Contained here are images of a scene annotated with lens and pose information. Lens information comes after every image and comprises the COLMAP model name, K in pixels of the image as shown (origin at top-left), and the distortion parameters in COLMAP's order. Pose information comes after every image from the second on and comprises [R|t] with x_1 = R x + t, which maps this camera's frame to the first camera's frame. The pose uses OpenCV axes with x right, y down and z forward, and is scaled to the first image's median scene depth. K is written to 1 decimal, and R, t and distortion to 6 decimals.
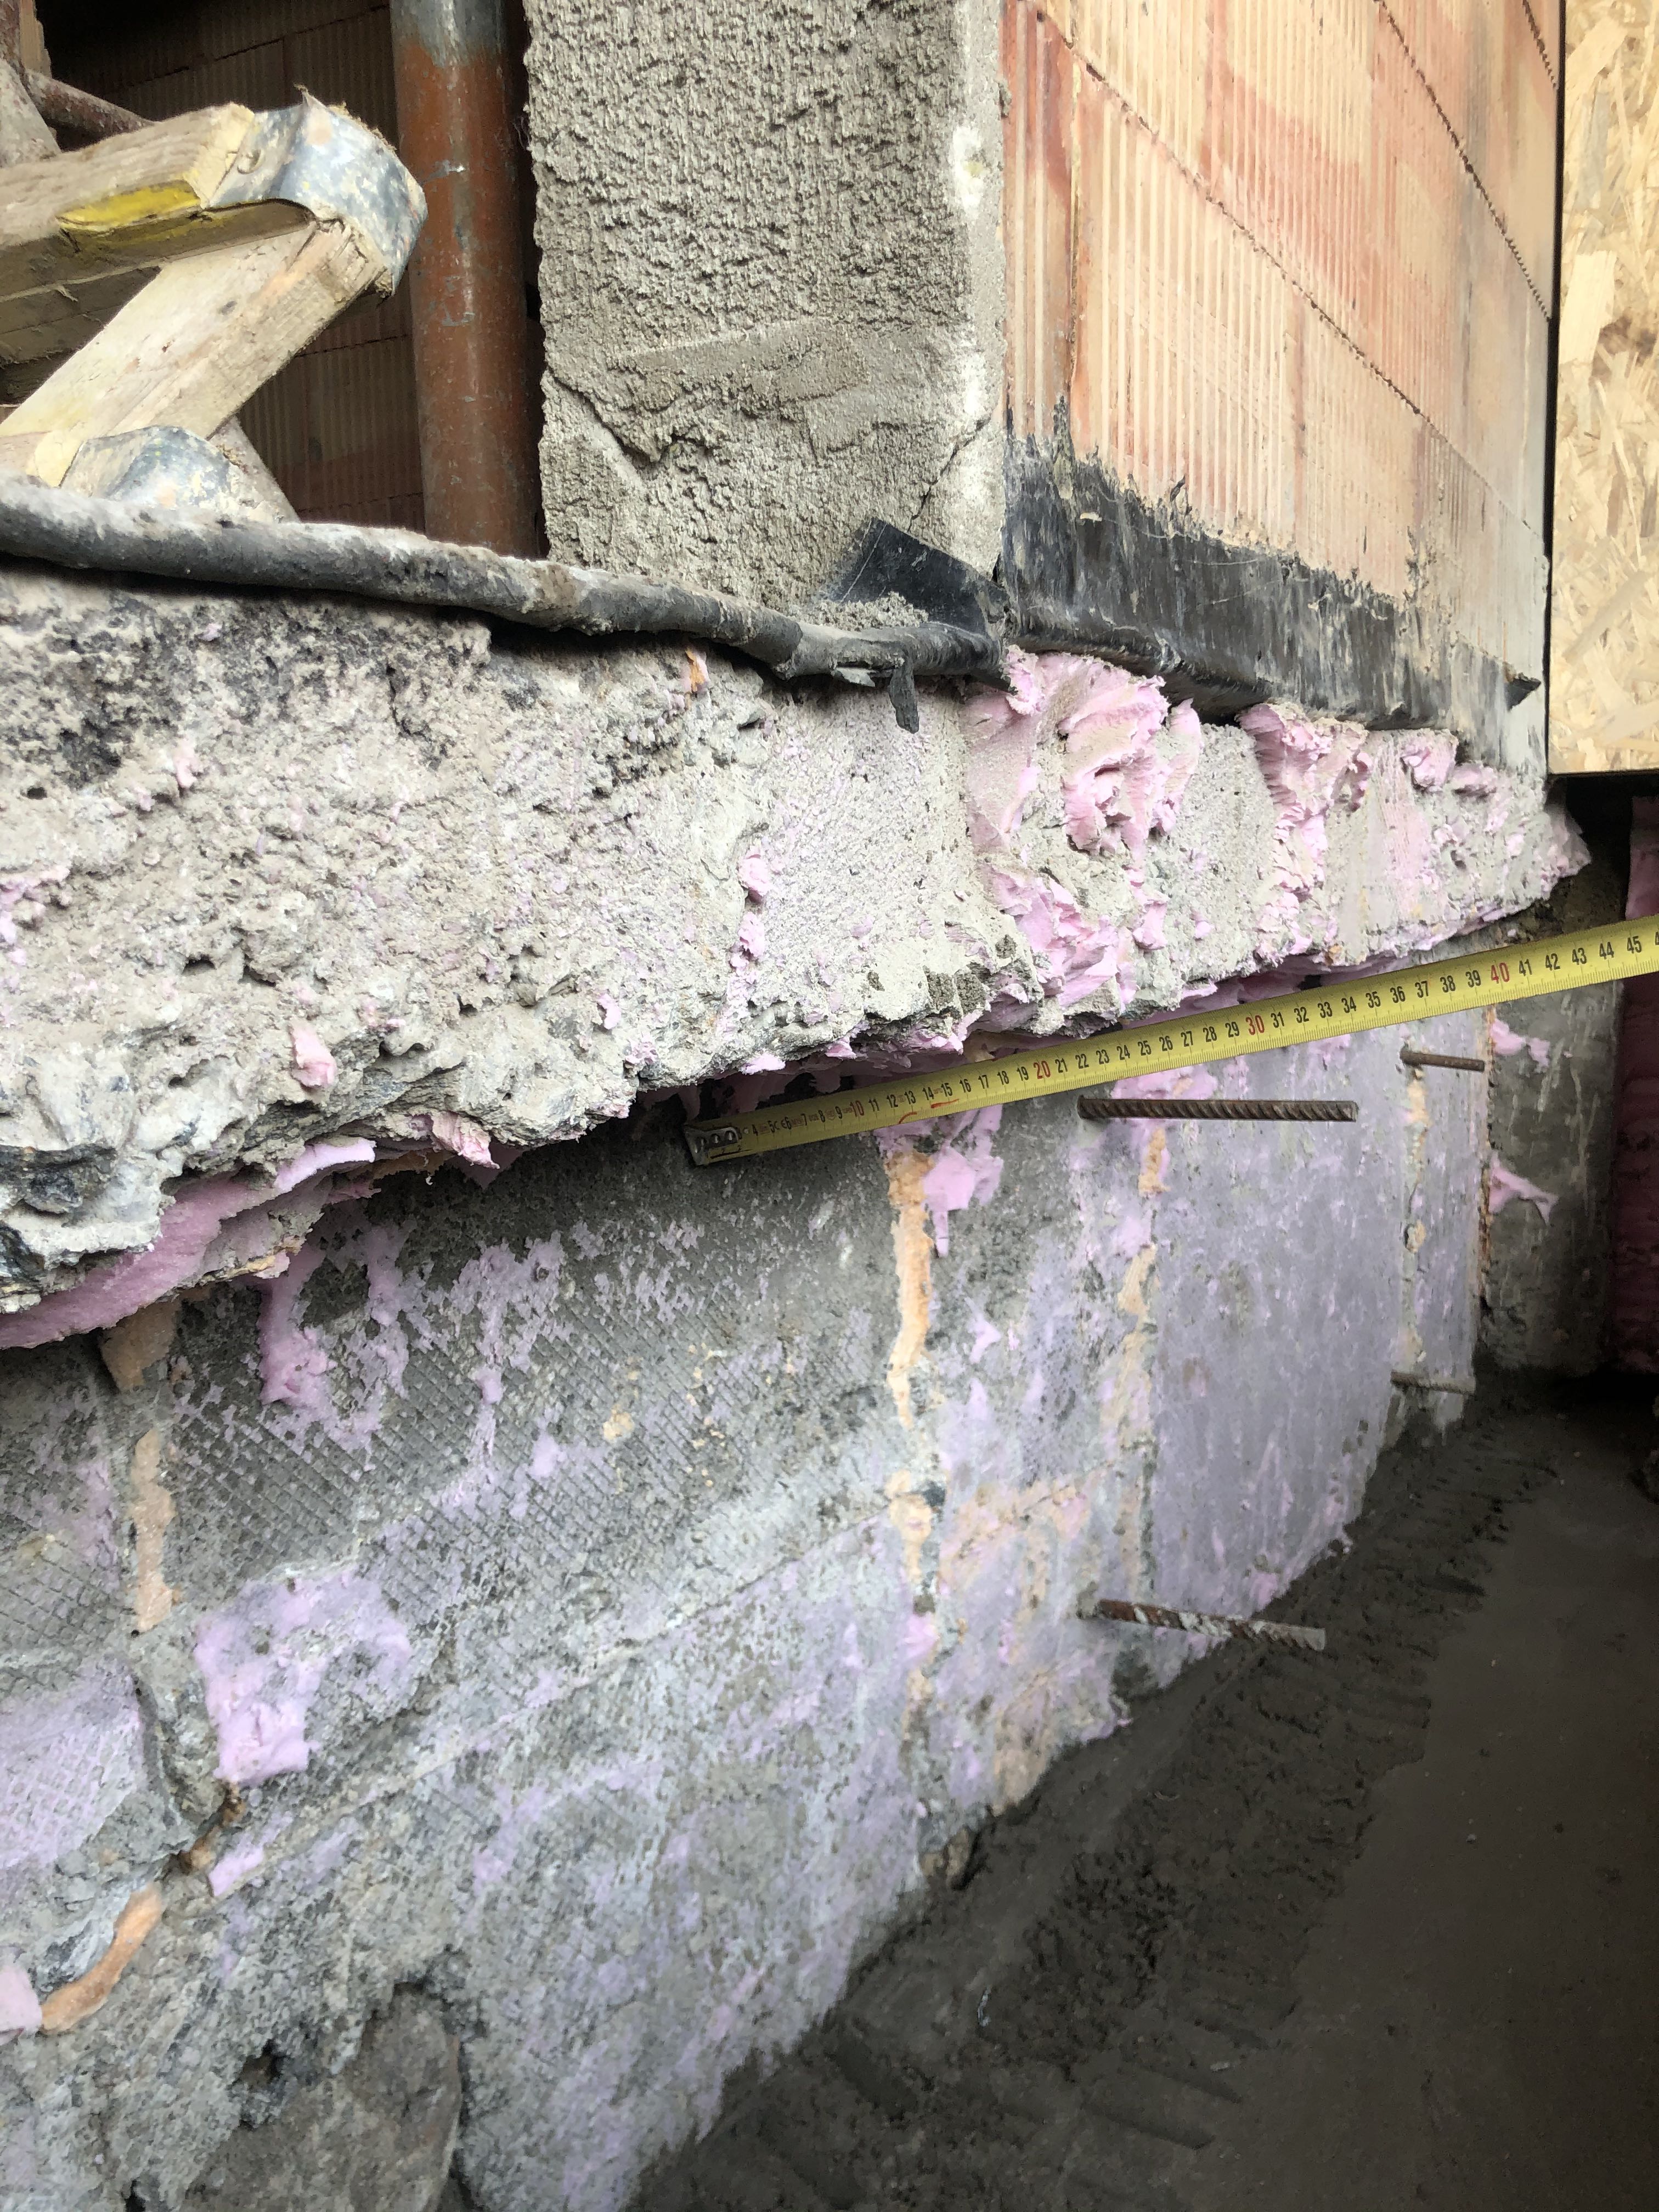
lens RADIAL K [[1799.9, 0, 830.9], [0, 1799.9, 1096.4], [0, 0, 1]] dist [-0.013948, -0.022697]
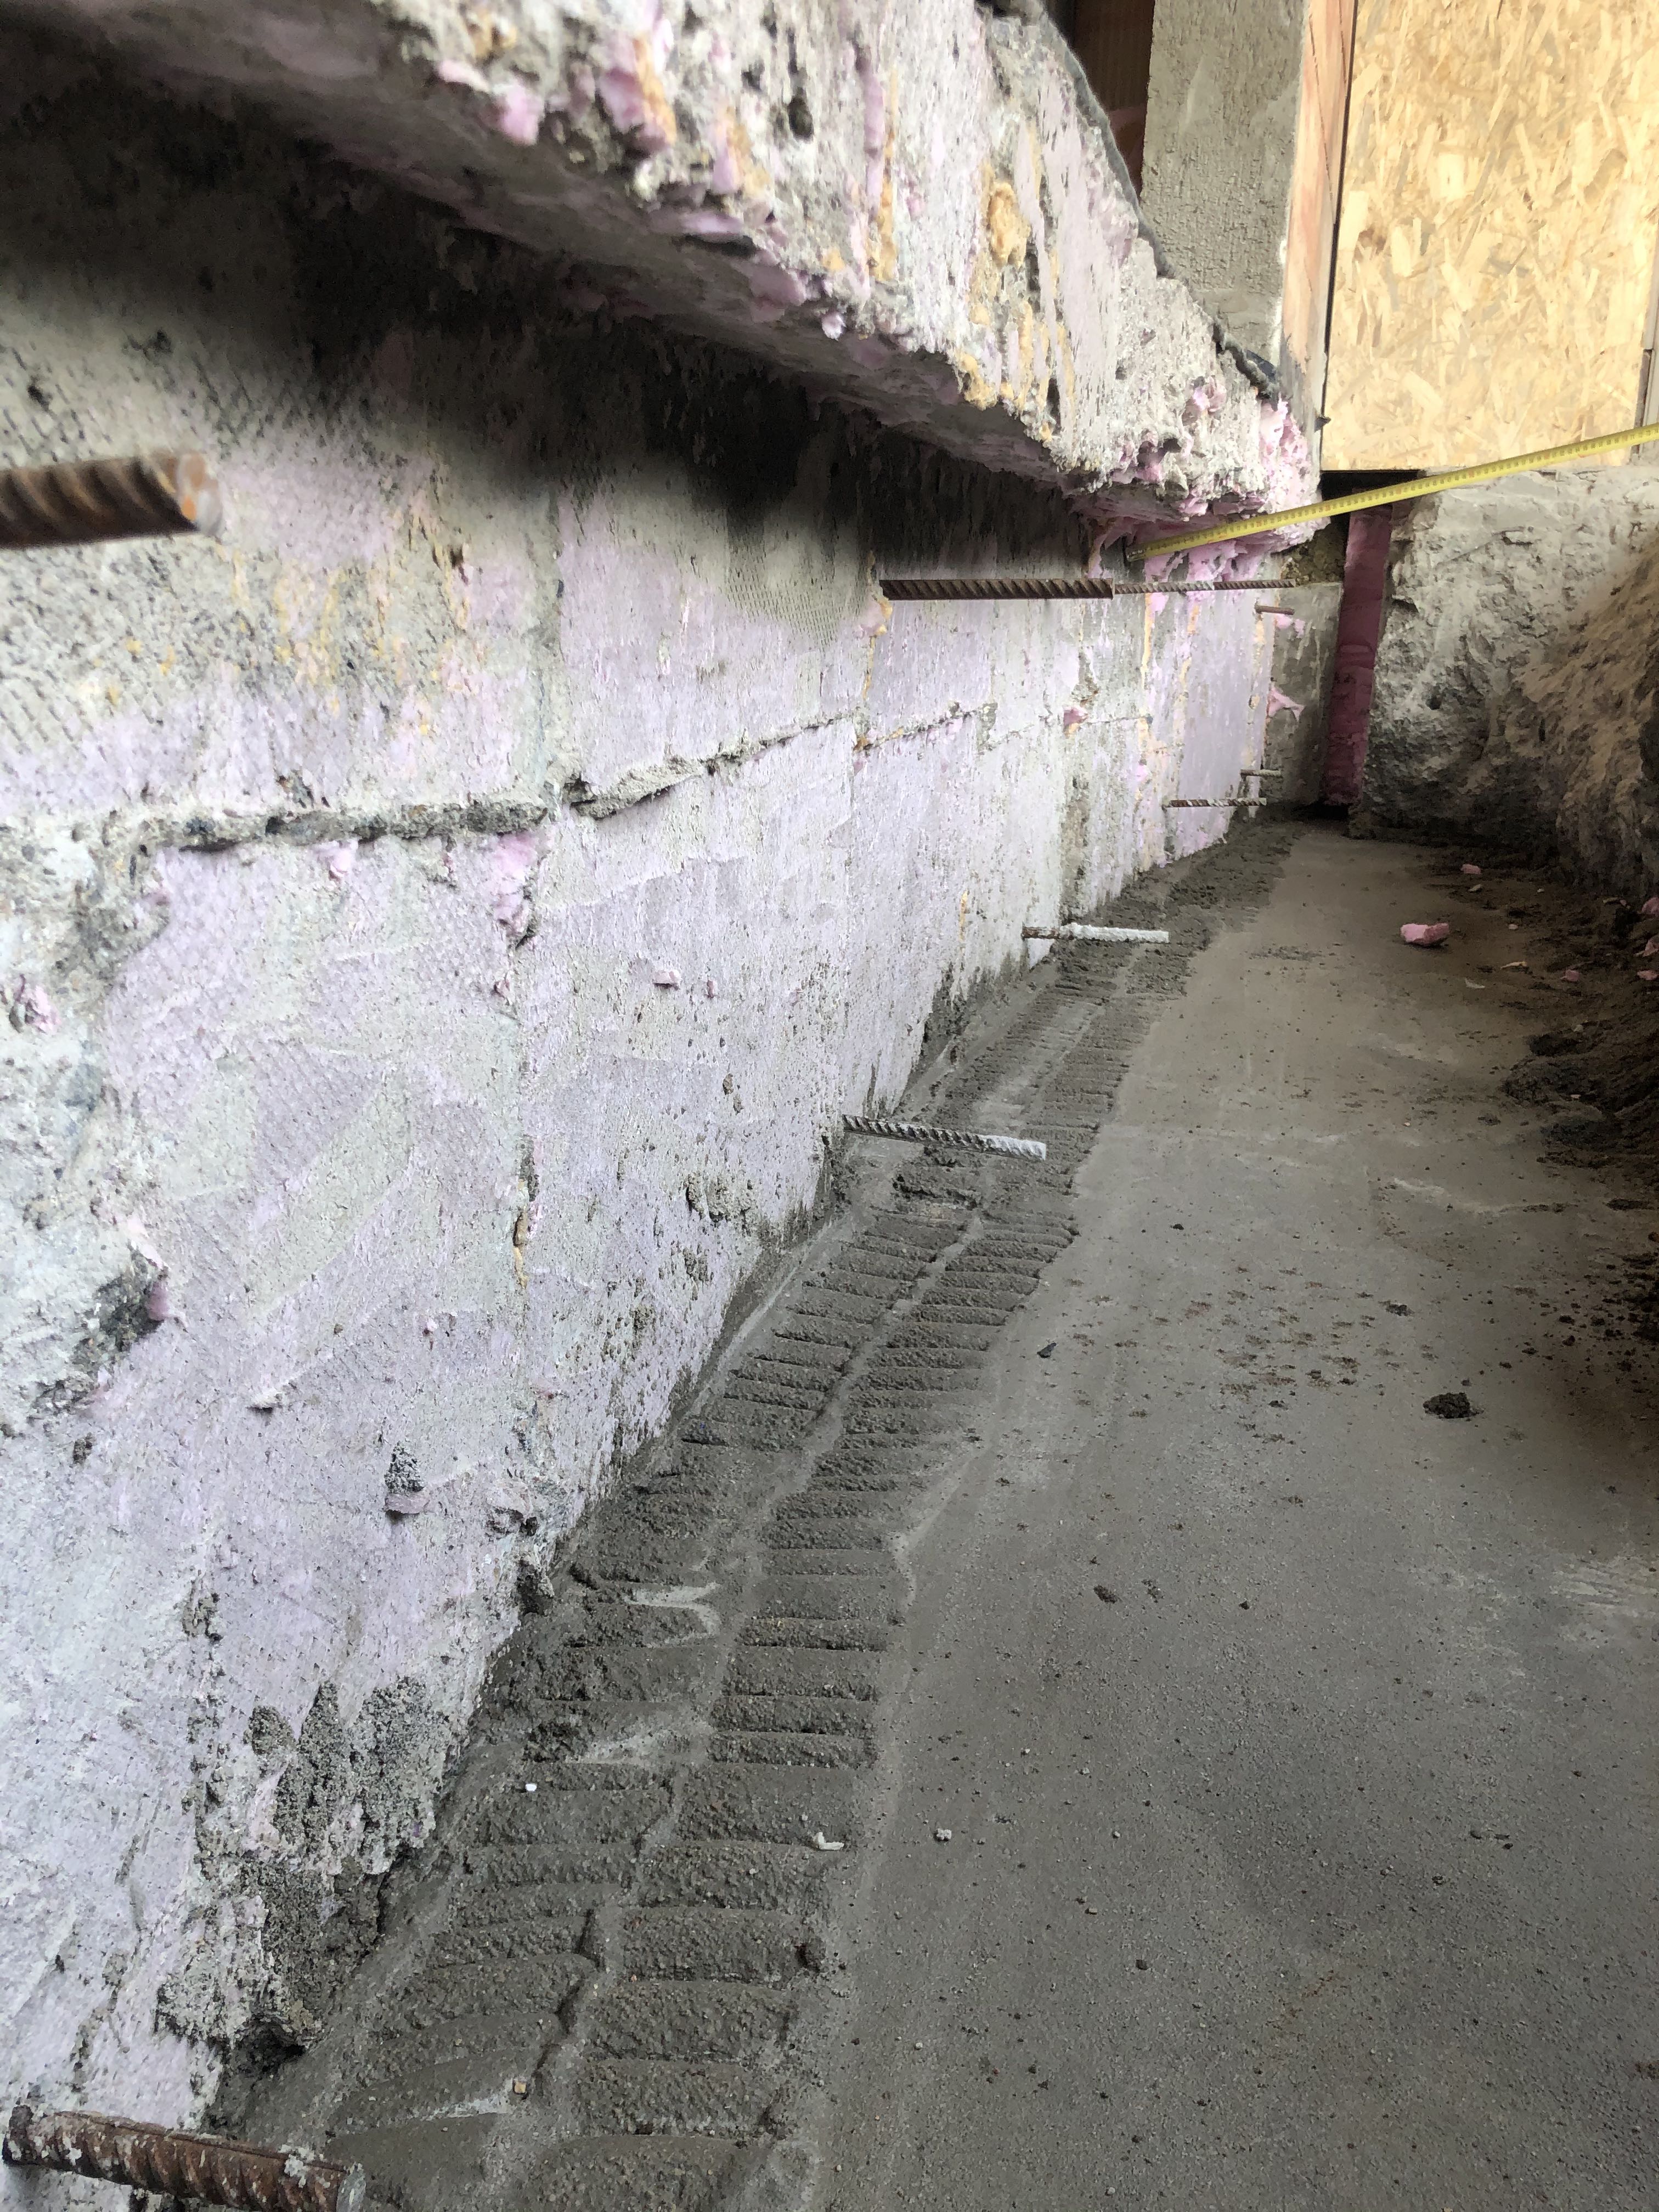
lens RADIAL K [[1799.9, 0, 822.8], [0, 1799.9, 1110.3], [0, 0, 1]] dist [-0.013948, -0.022697]
pose [[0.977242, -0.018650, 0.211304, -0.563017], [-0.012079, 0.989619, 0.143208, 0.240373], [-0.211782, -0.142501, 0.966872, -0.882918]]
